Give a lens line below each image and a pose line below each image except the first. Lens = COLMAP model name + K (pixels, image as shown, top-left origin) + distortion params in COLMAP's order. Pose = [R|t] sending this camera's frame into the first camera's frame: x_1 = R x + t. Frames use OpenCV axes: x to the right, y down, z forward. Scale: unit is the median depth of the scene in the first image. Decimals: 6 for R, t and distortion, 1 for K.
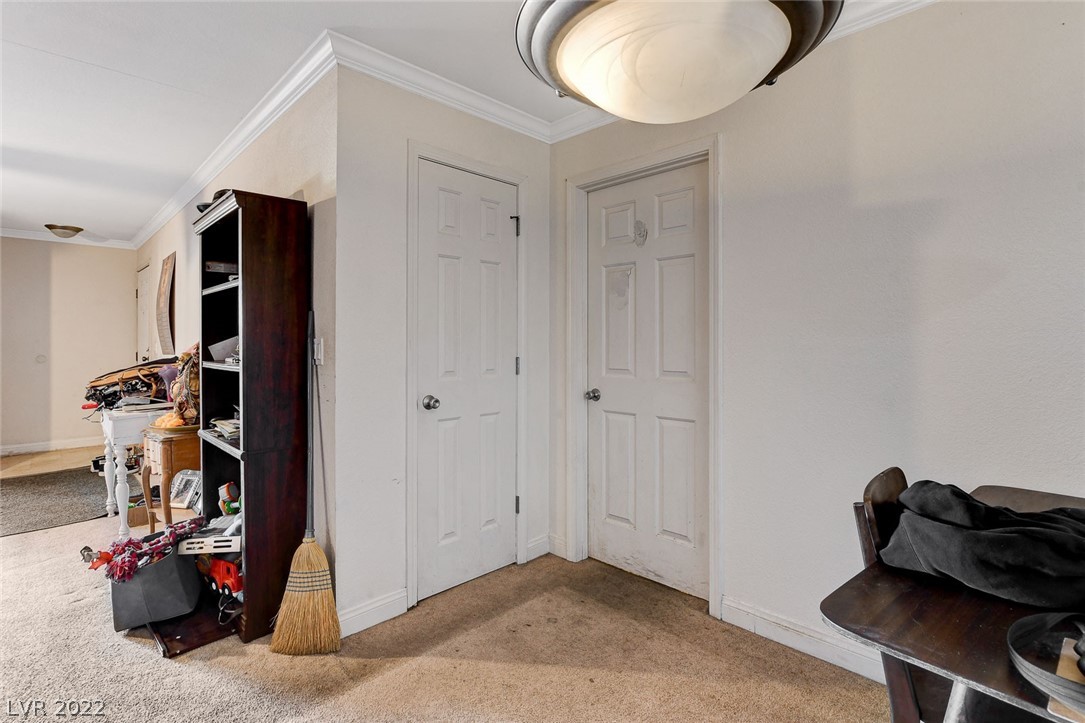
lens RADIAL K [[520.2, 0, 544.6], [0, 520.2, 338.2], [0, 0, 1]] dist [-0.019826, -0.000002]
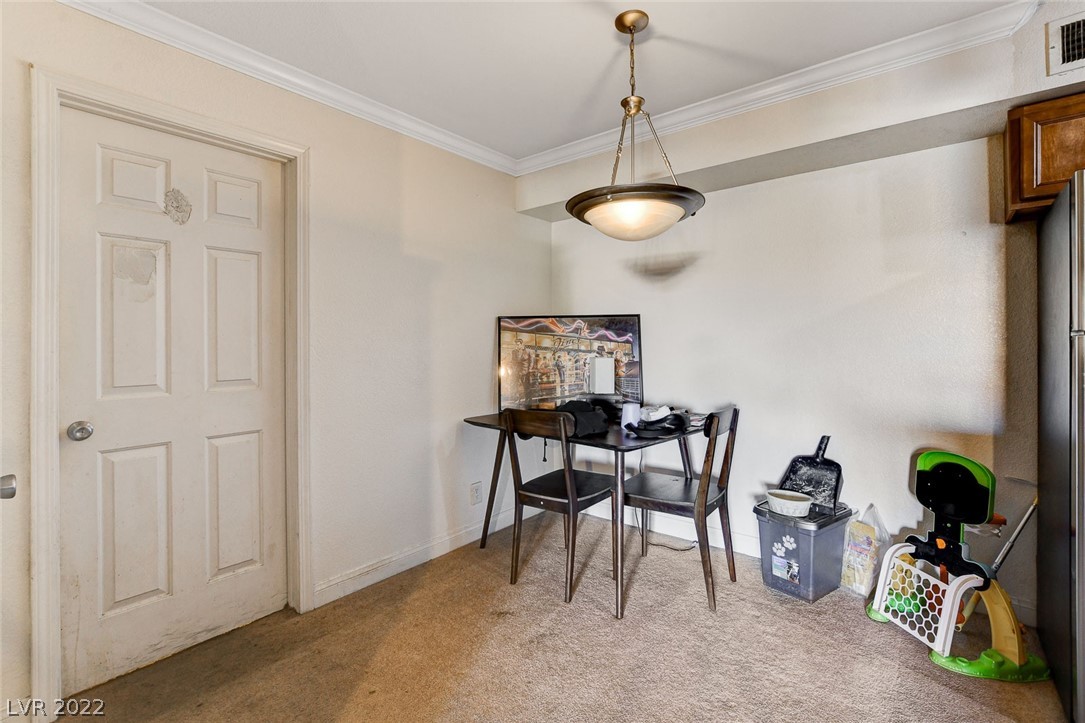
lens RADIAL K [[497.3, 0, 556.2], [0, 497.3, 341.0], [0, 0, 1]] dist [-0.000736, 0.000204]
pose [[-0.125192, 0.008751, 0.992094, -0.582986], [0.001700, 0.999962, -0.008606, 0.005110], [-0.992131, 0.000609, -0.125202, 0.503802]]
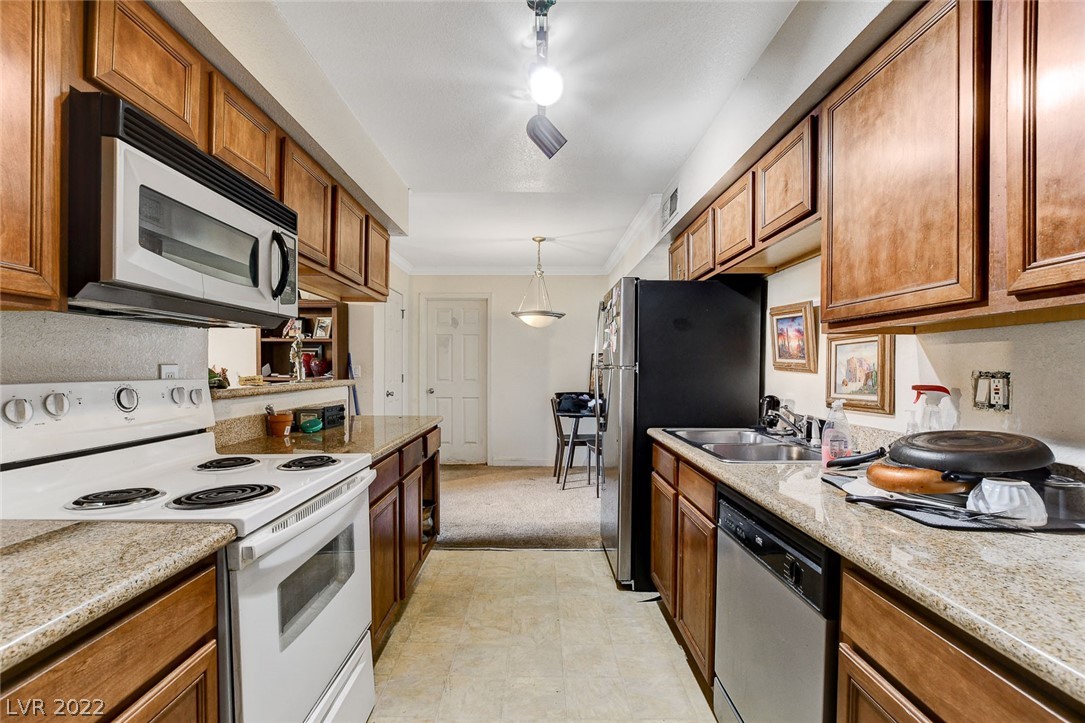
lens RADIAL K [[487.0, 0, 538.5], [0, 487.0, 360.8], [0, 0, 1]] dist [-0.020013, -0.000110]
pose [[0.700559, 0.011213, 0.713506, -1.098569], [-0.008471, 0.999937, -0.007398, -0.010527], [-0.713544, -0.000861, 0.700610, -0.825701]]
